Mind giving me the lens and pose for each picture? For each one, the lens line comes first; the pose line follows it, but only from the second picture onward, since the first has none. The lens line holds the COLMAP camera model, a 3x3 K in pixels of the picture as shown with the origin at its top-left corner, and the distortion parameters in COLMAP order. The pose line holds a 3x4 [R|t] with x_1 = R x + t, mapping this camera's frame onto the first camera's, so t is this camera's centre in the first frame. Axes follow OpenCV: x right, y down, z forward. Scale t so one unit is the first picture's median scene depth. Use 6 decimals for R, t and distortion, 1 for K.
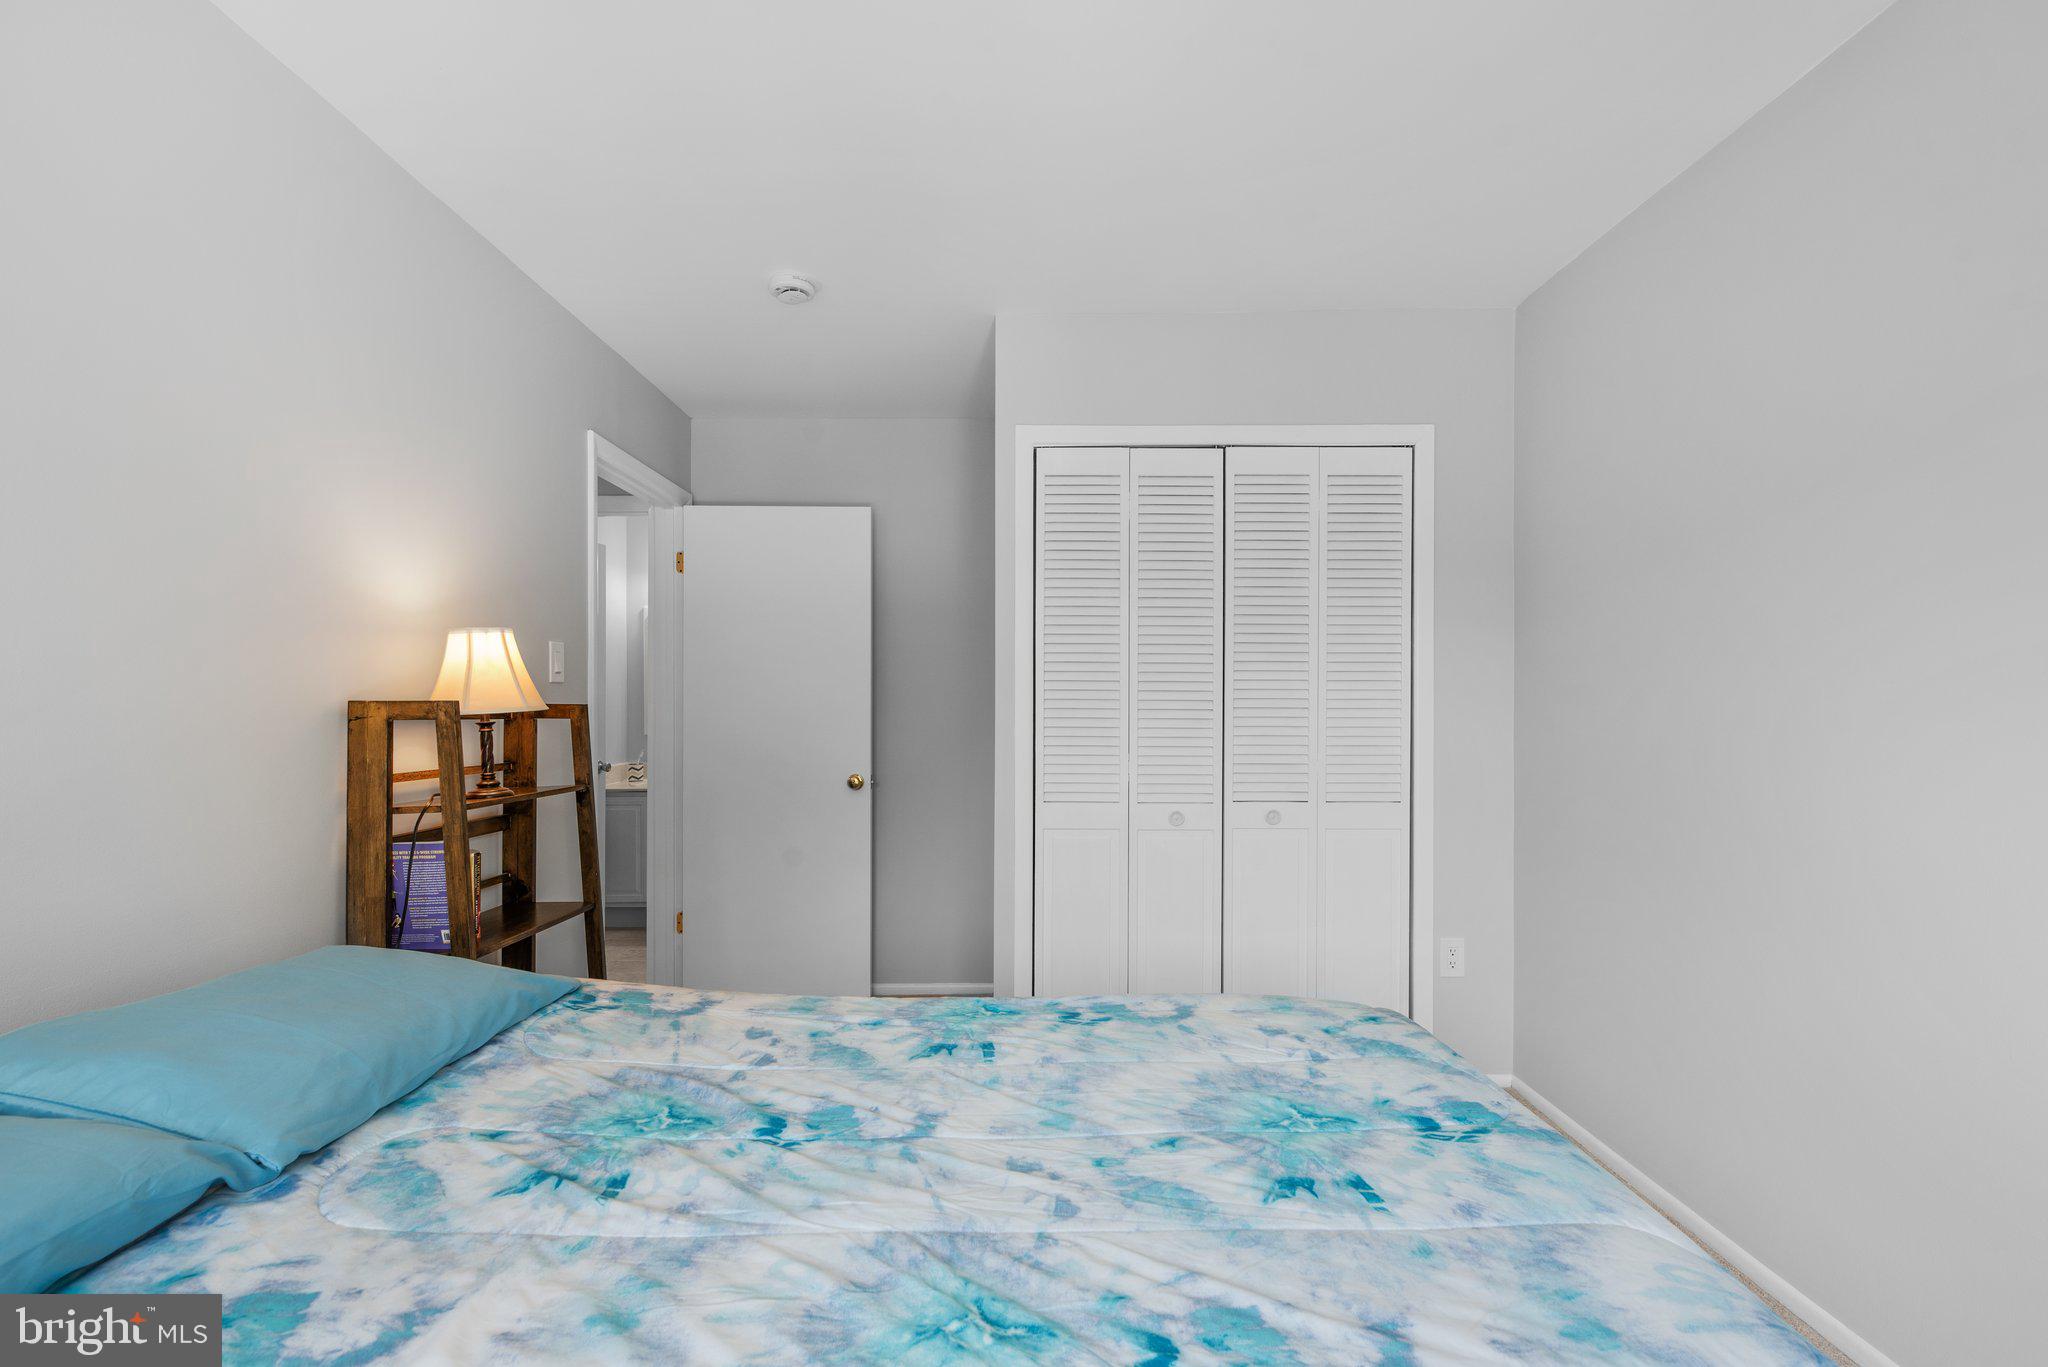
lens RADIAL K [[930.5, 0, 1023.6], [0, 930.5, 693.3], [0, 0, 1]] dist [0.002381, -0.001226]
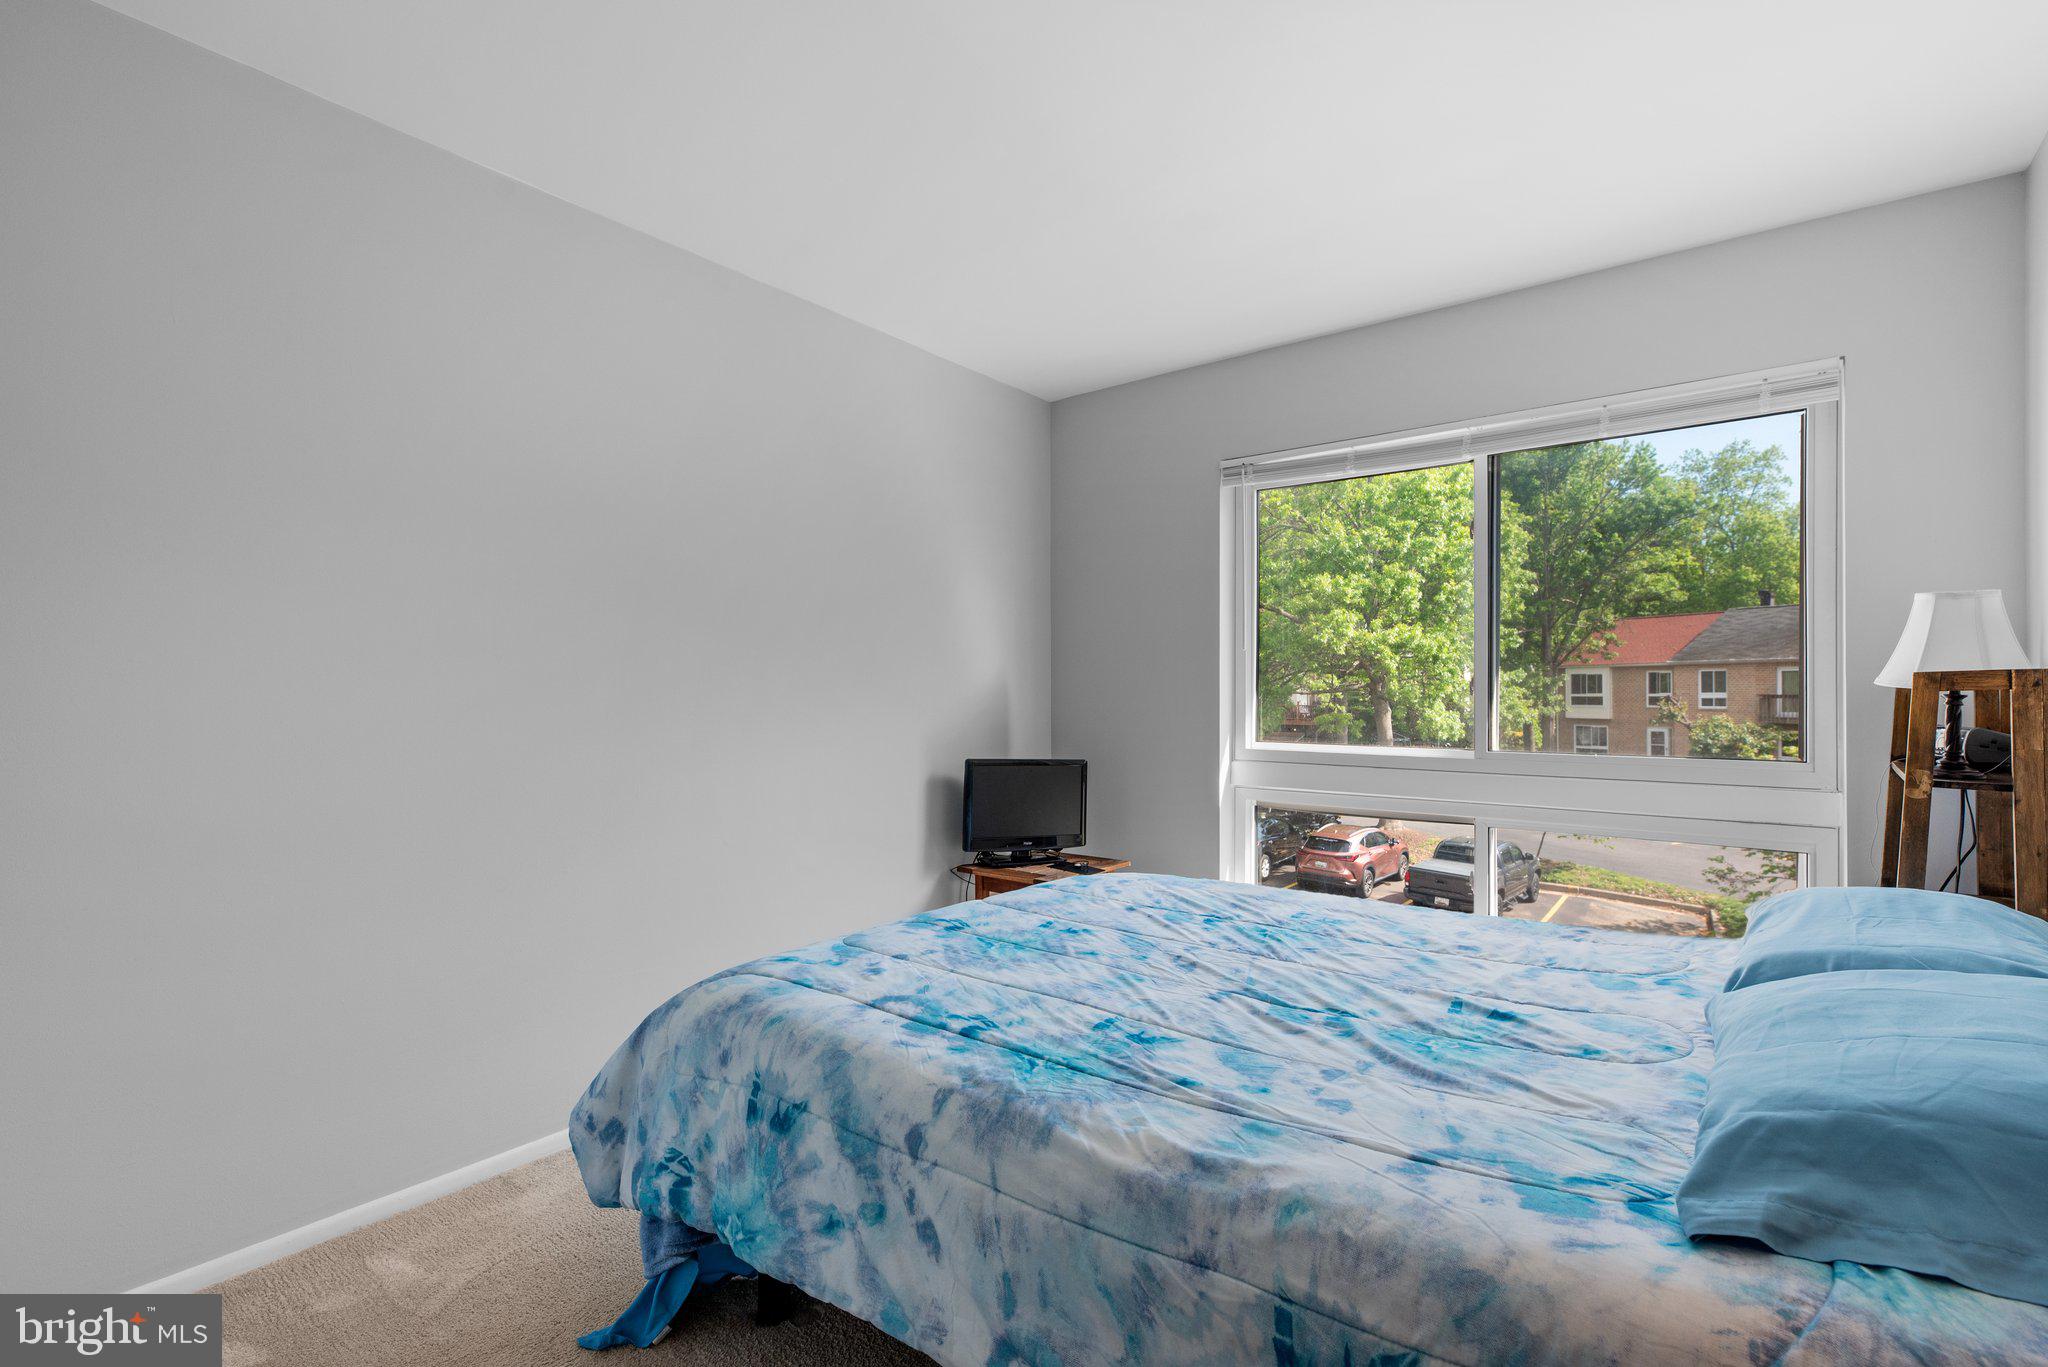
lens RADIAL K [[930.5, 0, 1024.7], [0, 930.5, 691.9], [0, 0, 1]] dist [0.002381, -0.001226]
pose [[-0.786909, 0.003409, 0.617060, -0.584729], [-0.006499, 0.999884, -0.013811, 0.047241], [-0.617035, -0.014878, -0.786795, 1.852343]]
